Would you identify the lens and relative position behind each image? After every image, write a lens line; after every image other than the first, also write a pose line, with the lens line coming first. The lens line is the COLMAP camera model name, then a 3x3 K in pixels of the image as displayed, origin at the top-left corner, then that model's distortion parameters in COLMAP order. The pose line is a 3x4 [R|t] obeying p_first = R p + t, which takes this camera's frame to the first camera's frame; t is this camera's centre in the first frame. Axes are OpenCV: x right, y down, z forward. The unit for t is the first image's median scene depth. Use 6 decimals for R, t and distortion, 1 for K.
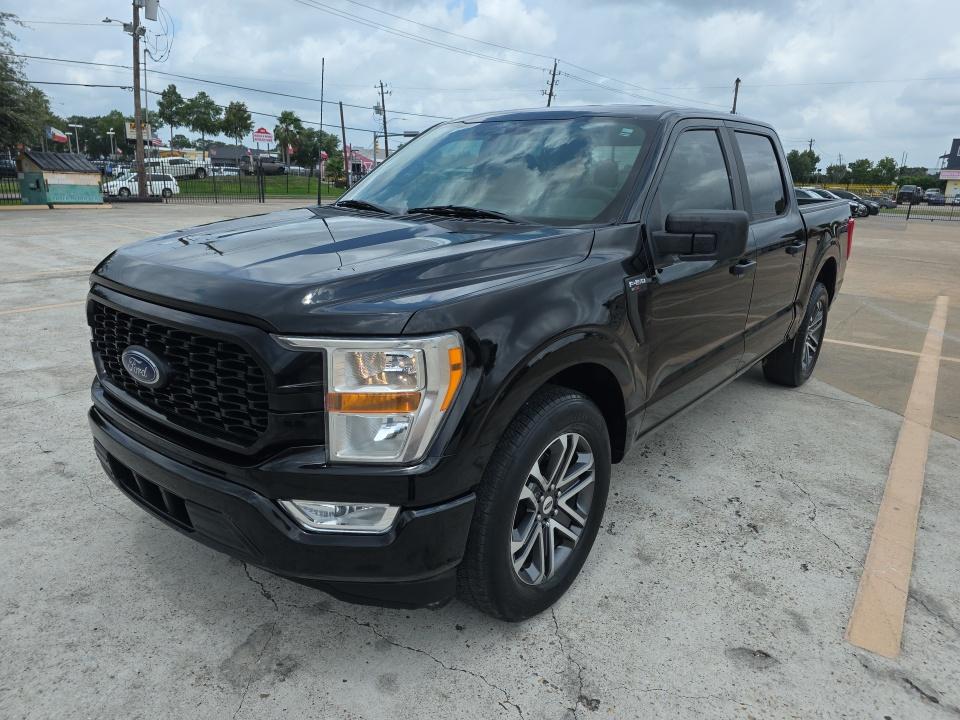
lens RADIAL K [[643.3, 0, 480.0], [0, 643.3, 360.0], [0, 0, 1]] dist [0.008070, 0.000524]
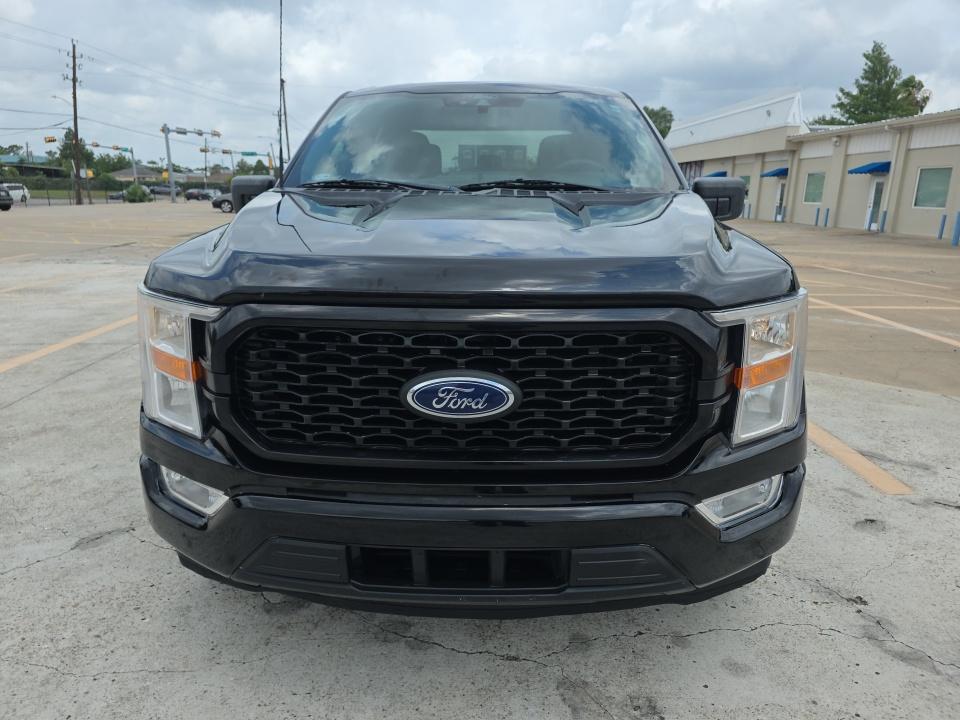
lens RADIAL K [[643.3, 0, 480.0], [0, 643.3, 360.0], [0, 0, 1]] dist [0.008070, 0.000524]
pose [[0.803693, -0.178074, 0.567773, -0.878328], [0.177685, 0.982457, 0.056617, -0.066529], [-0.567895, 0.055382, 0.821236, 0.389368]]
